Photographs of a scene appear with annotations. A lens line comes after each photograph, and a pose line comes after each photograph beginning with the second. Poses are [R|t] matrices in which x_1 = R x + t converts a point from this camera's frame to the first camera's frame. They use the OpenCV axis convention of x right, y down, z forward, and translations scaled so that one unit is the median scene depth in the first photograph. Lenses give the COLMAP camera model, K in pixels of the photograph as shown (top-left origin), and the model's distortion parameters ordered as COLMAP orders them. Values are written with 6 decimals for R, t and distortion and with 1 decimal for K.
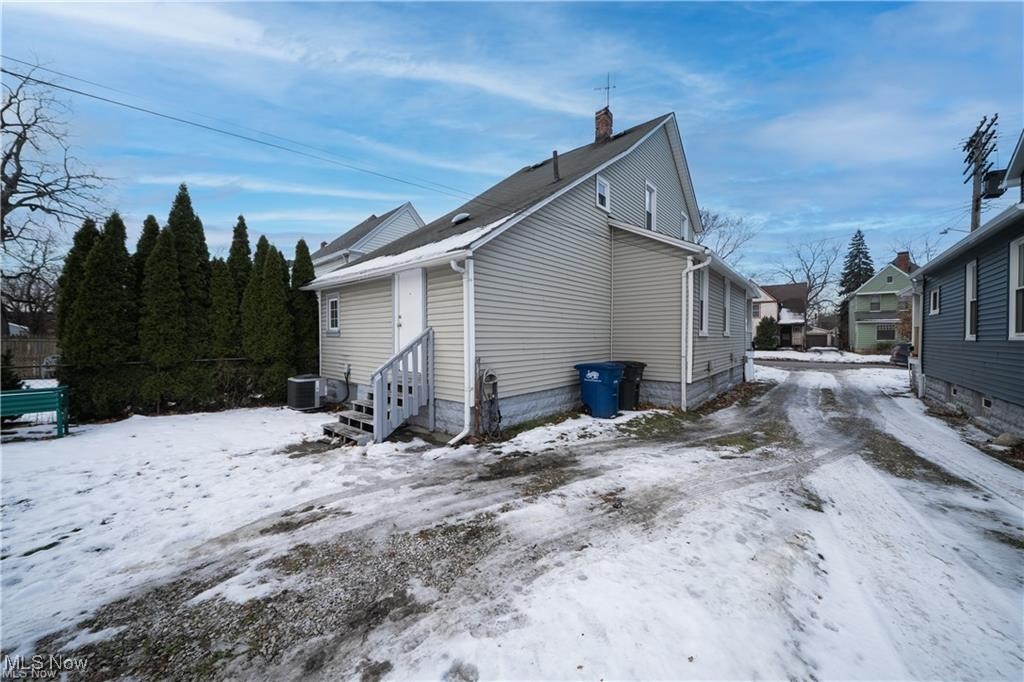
lens RADIAL K [[354.8, 0, 512.0], [0, 354.8, 339.3], [0, 0, 1]] dist [-0.022841, 0.000991]
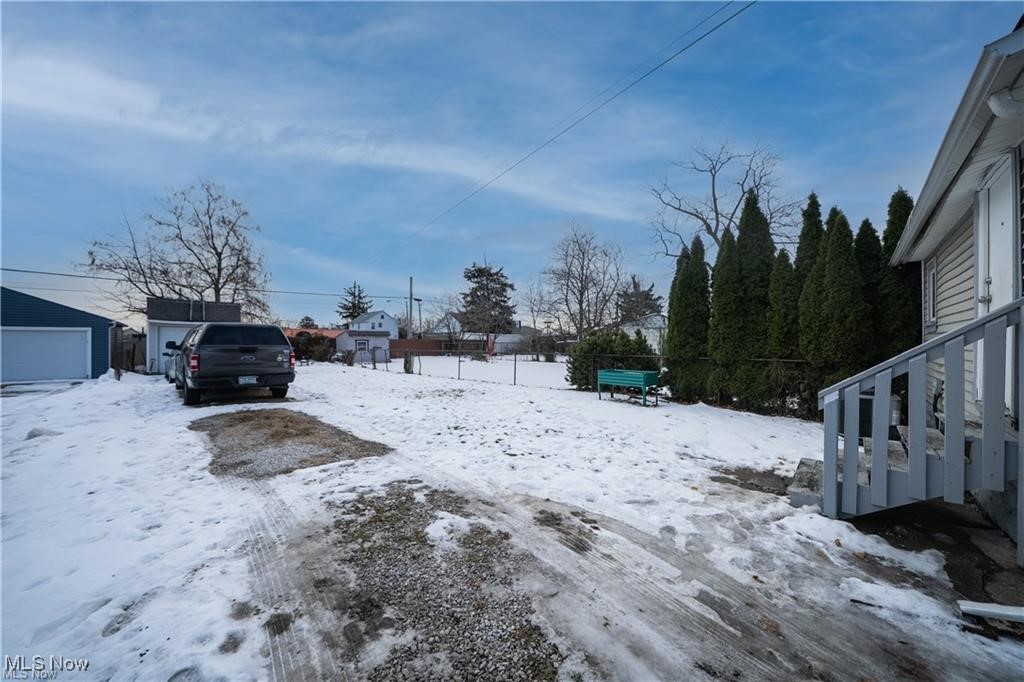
lens RADIAL K [[354.8, 0, 511.1], [0, 354.8, 347.1], [0, 0, 1]] dist [-0.022841, 0.000991]
pose [[-0.052793, 0.014806, -0.998496, 0.222148], [-0.007959, 0.999852, 0.015247, 0.025852], [0.998574, 0.008752, -0.052668, 0.614817]]
